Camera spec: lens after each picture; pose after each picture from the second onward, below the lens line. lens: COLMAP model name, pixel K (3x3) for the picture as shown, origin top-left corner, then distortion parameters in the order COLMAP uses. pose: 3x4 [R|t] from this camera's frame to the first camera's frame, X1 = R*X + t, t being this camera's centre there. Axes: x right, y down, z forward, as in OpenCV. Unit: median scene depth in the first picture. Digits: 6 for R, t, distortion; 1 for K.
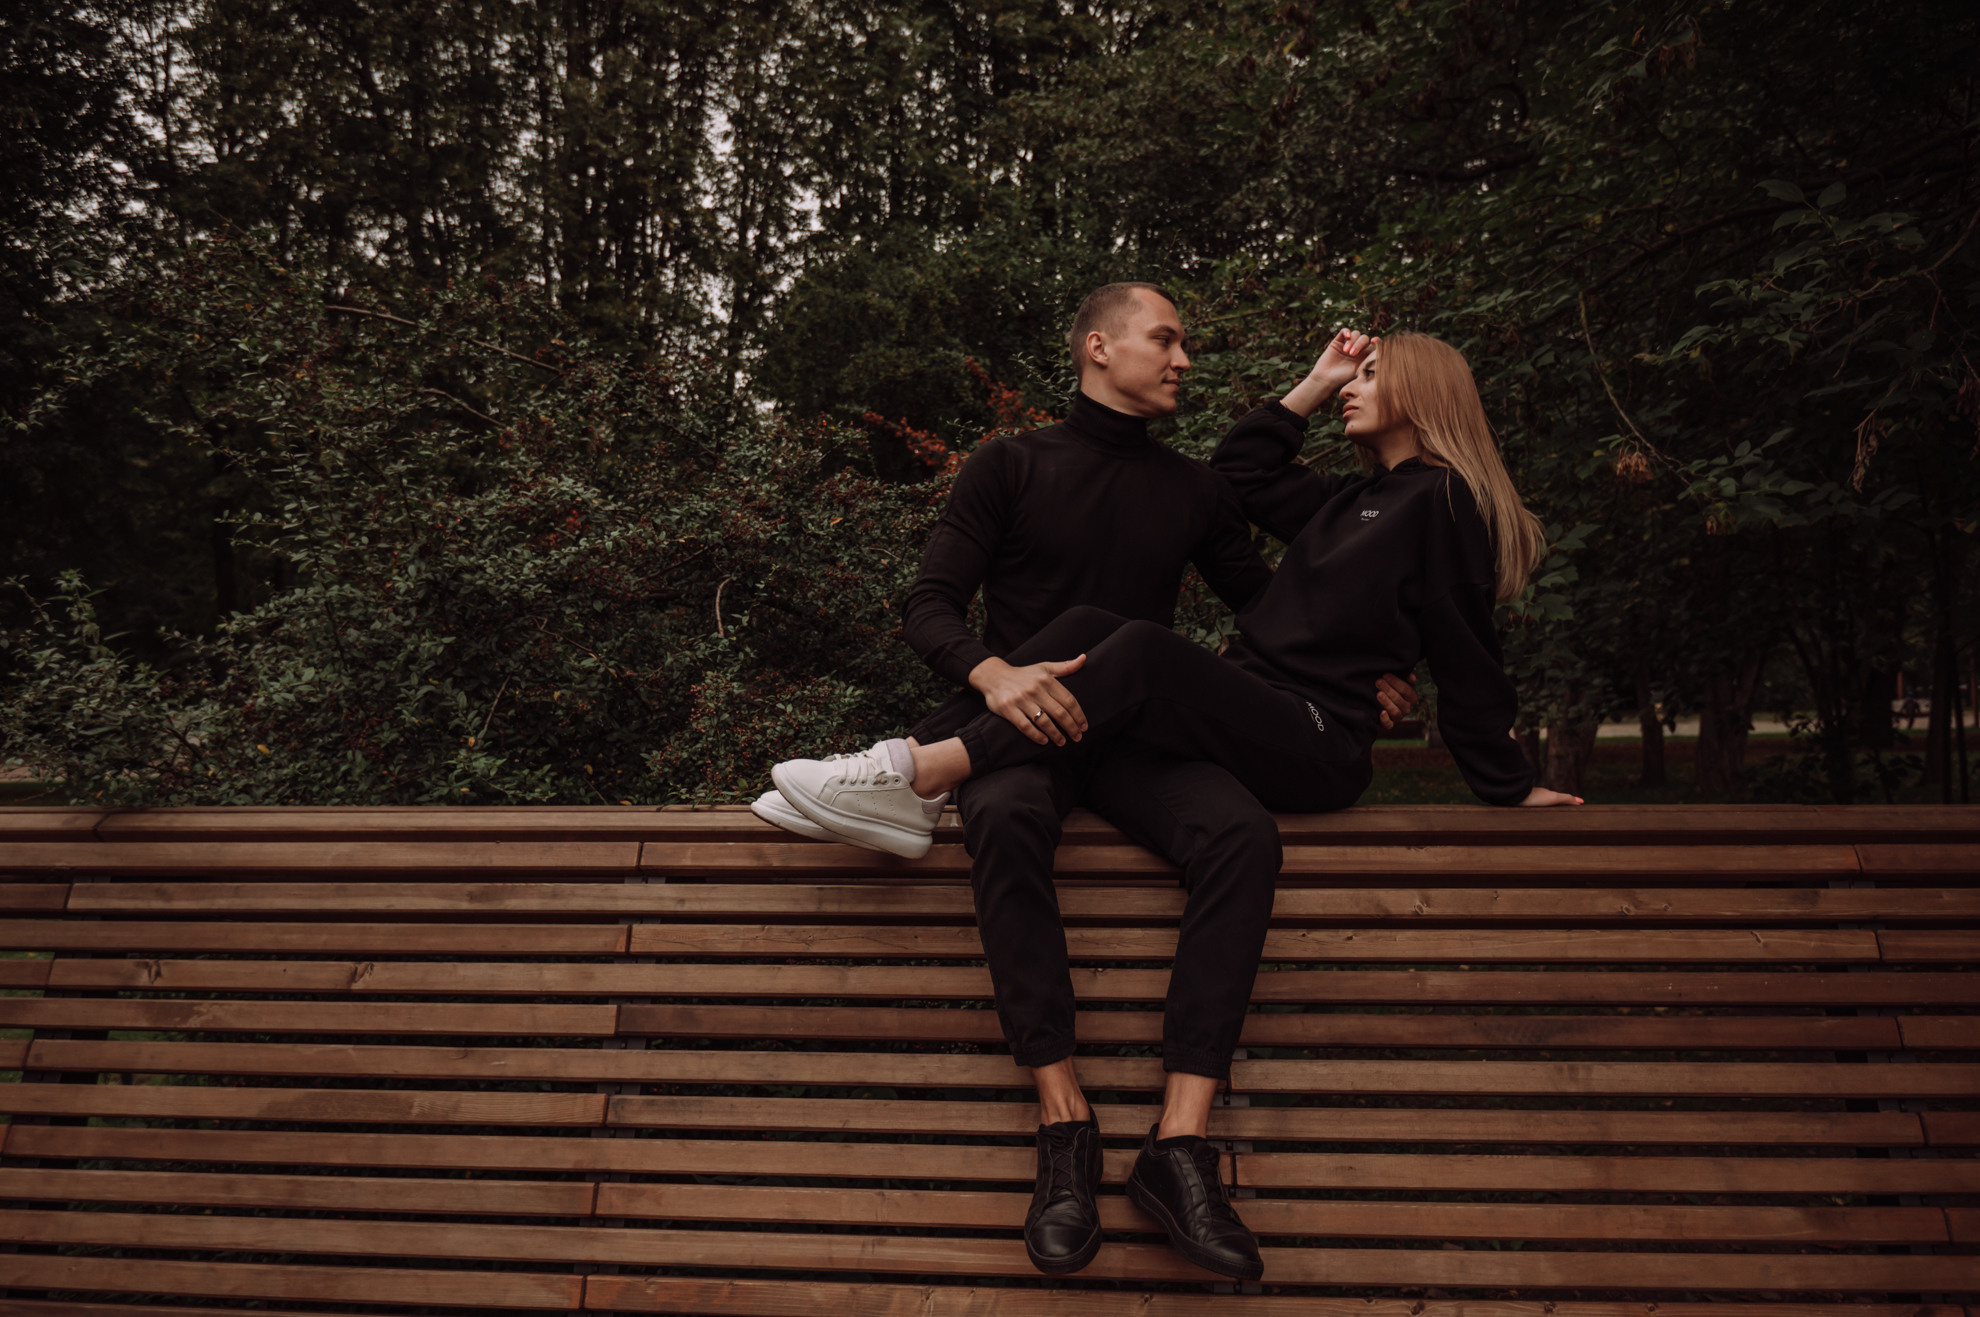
lens RADIAL K [[1337.8, 0, 990.0], [0, 1337.8, 658.5], [0, 0, 1]] dist [0.059808, -0.056674]
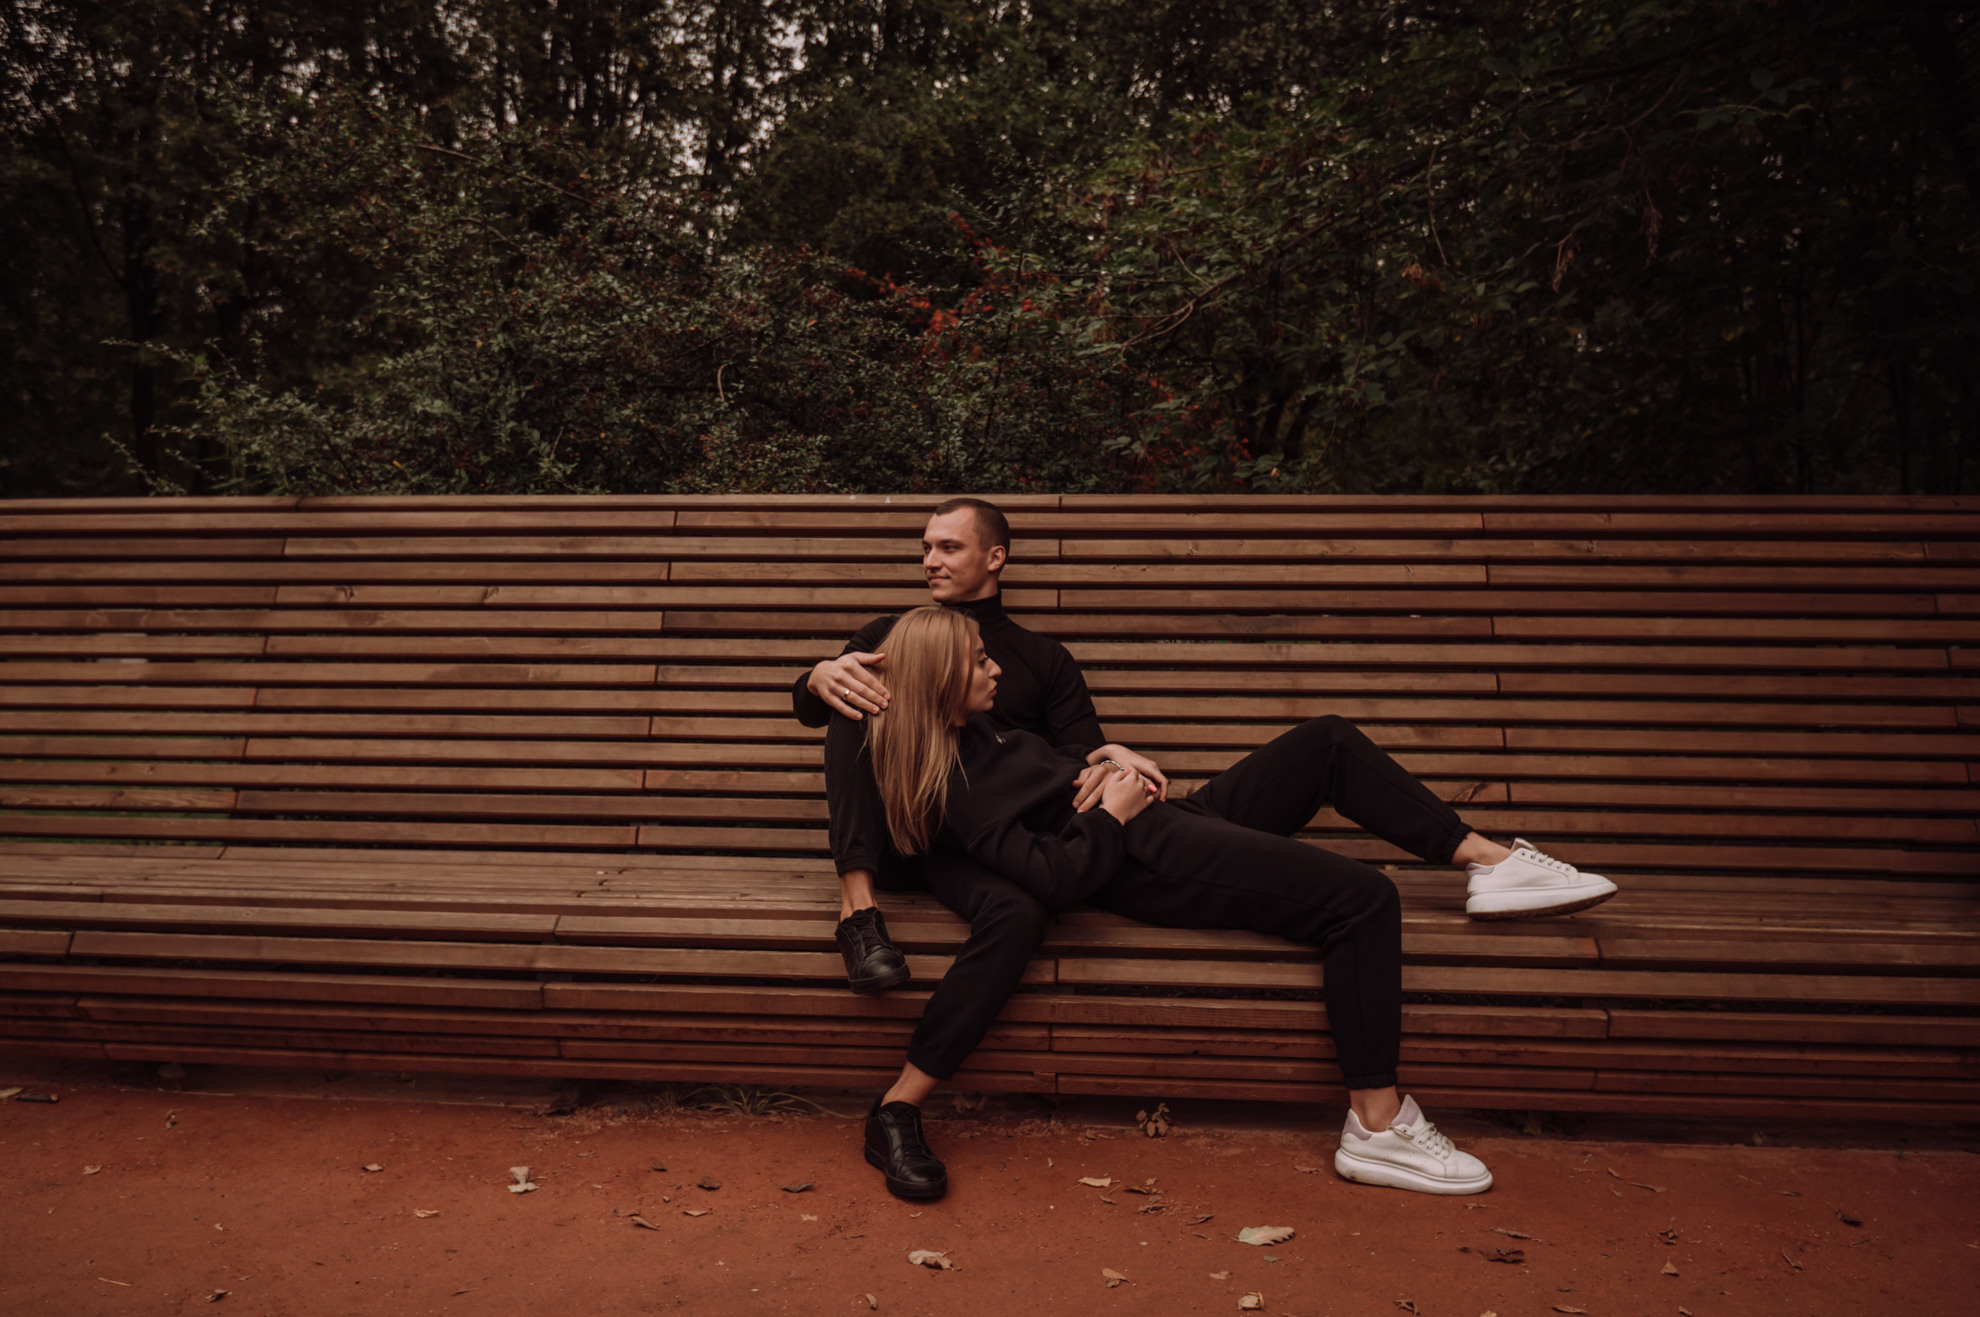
lens RADIAL K [[1653.9, 0, 990.0], [0, 1653.9, 658.5], [0, 0, 1]] dist [0.069873, -0.007020]
pose [[0.999843, 0.012605, -0.012475, 0.024903], [-0.012184, 0.999371, 0.033301, 0.052409], [0.012887, -0.033144, 0.999367, -0.185223]]
